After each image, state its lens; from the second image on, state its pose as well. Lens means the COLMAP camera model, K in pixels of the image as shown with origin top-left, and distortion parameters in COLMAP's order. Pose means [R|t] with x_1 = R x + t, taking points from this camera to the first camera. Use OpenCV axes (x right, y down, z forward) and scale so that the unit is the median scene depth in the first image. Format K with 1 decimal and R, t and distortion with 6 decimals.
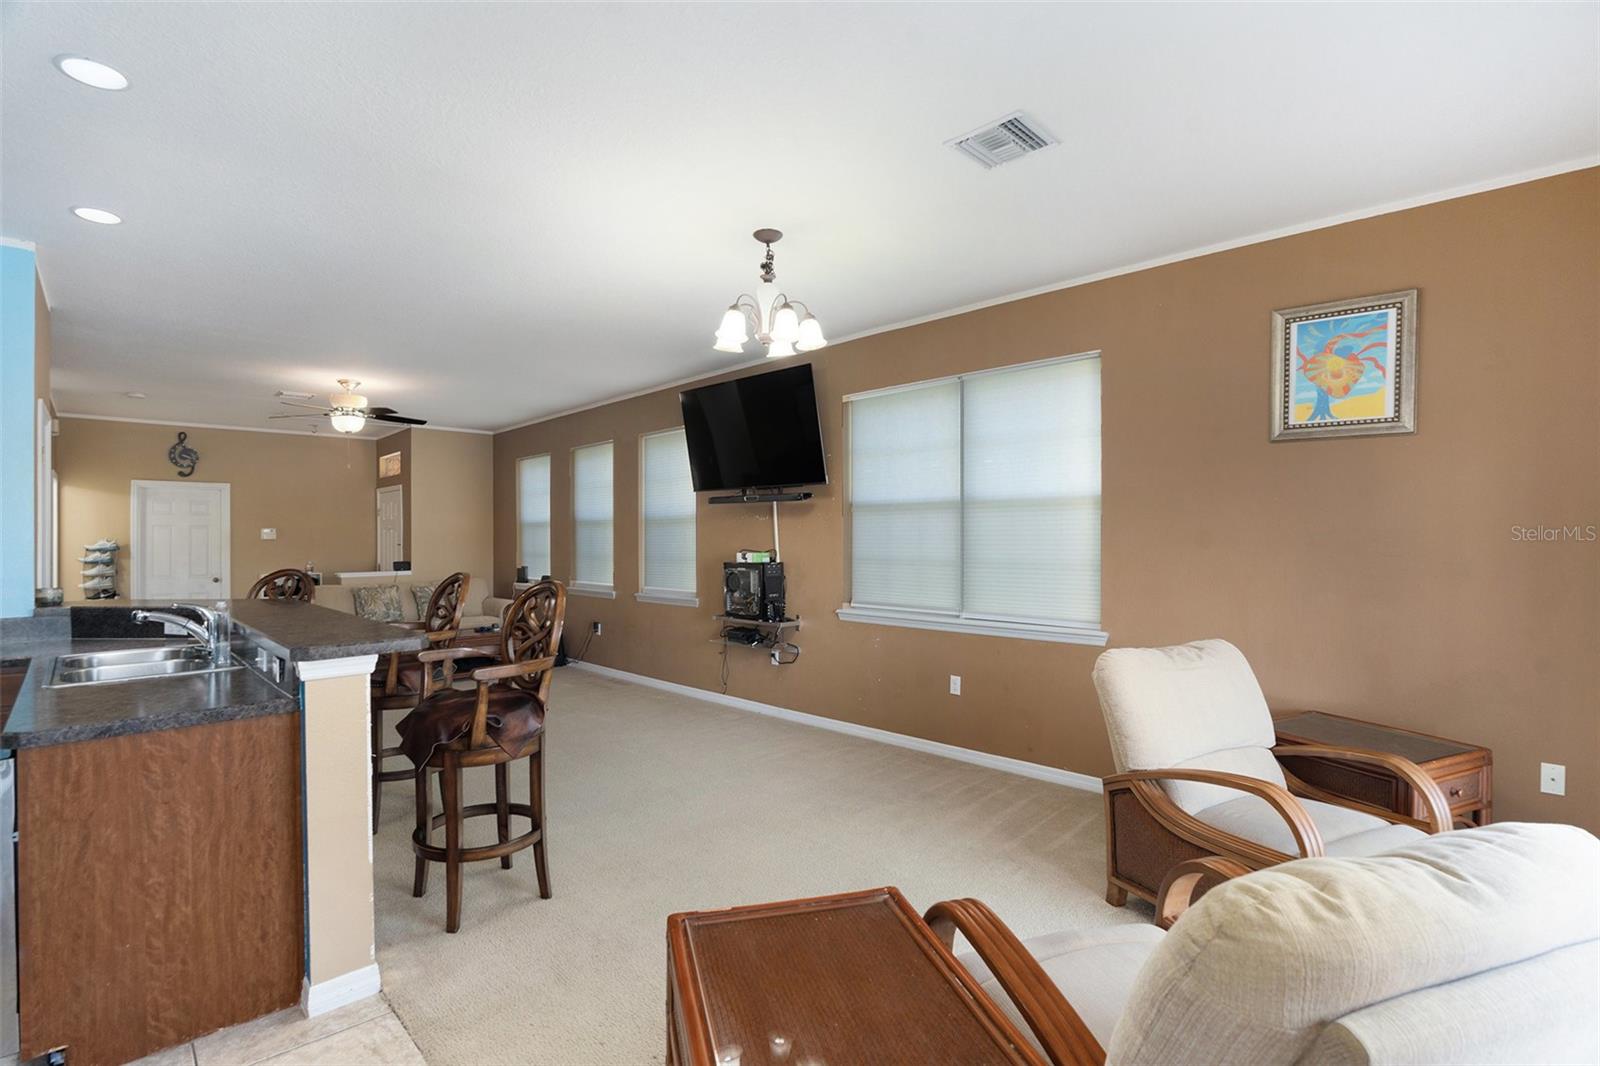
lens RADIAL K [[730.3, 0, 776.8], [0, 730.3, 529.0], [0, 0, 1]] dist [-0.046722, 0.006344]
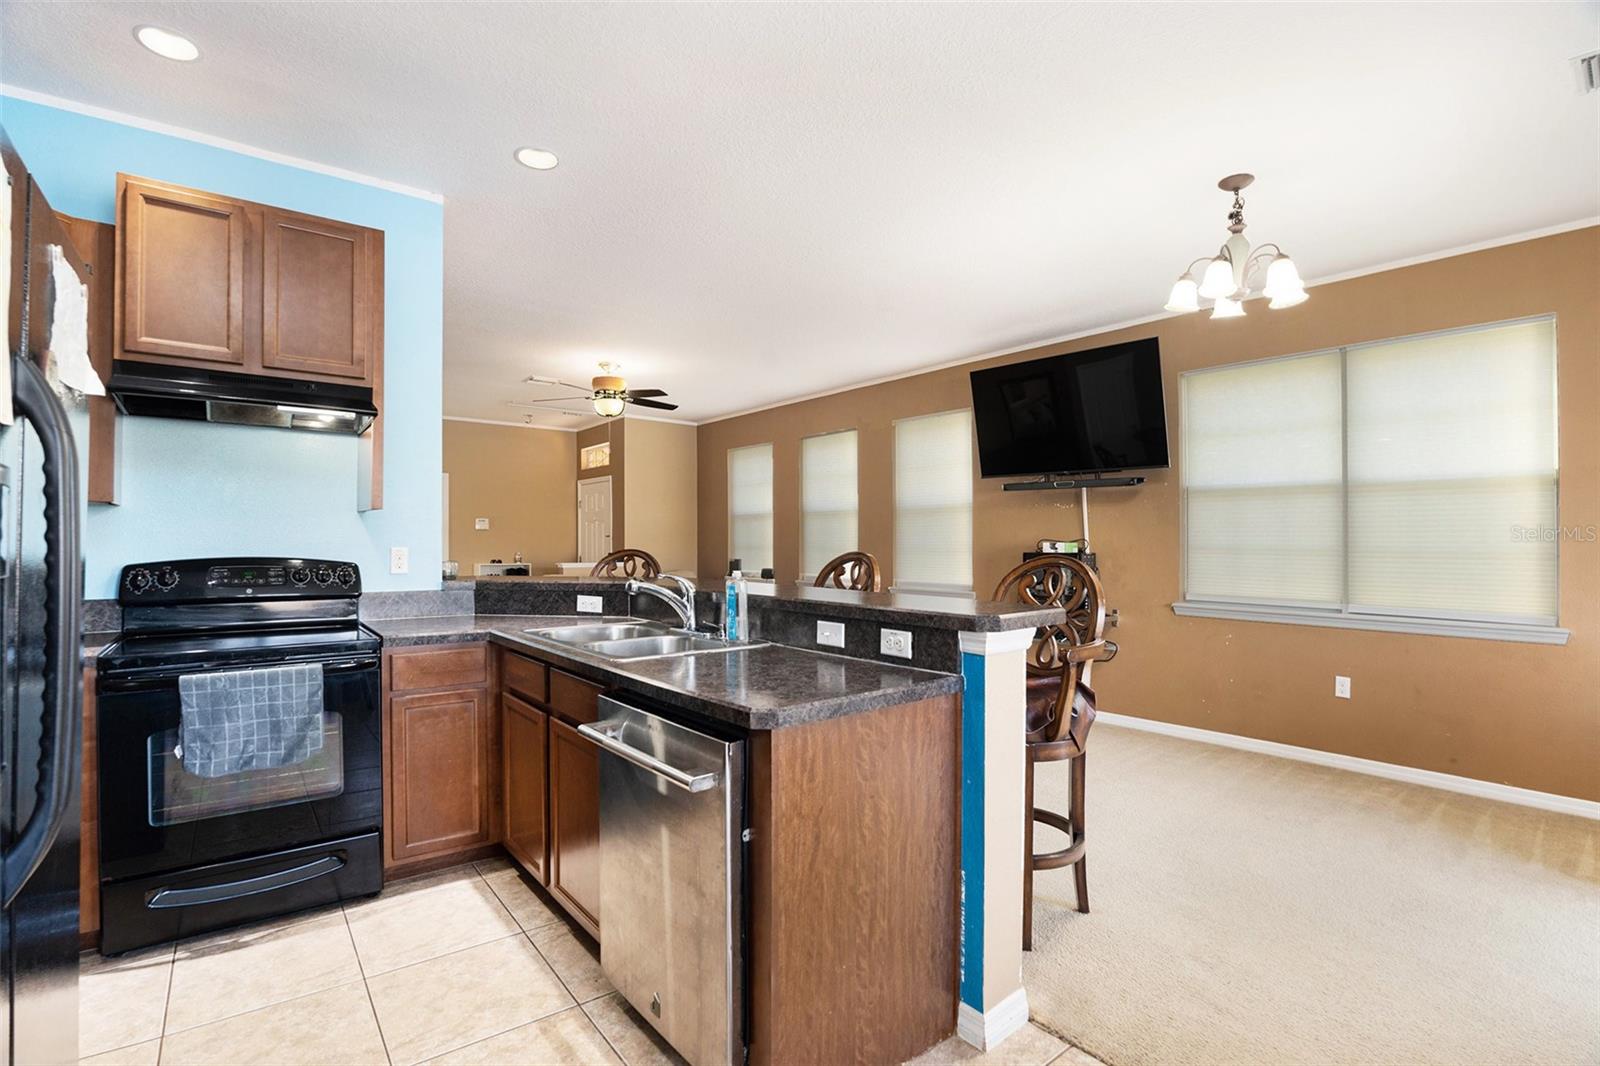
lens RADIAL K [[730.3, 0, 789.3], [0, 730.3, 528.2], [0, 0, 1]] dist [-0.046722, 0.006344]
pose [[0.995620, 0.011236, -0.092819, -0.318610], [-0.011951, 0.999903, -0.007156, 0.026995], [0.092730, 0.008234, 0.995657, 0.044474]]
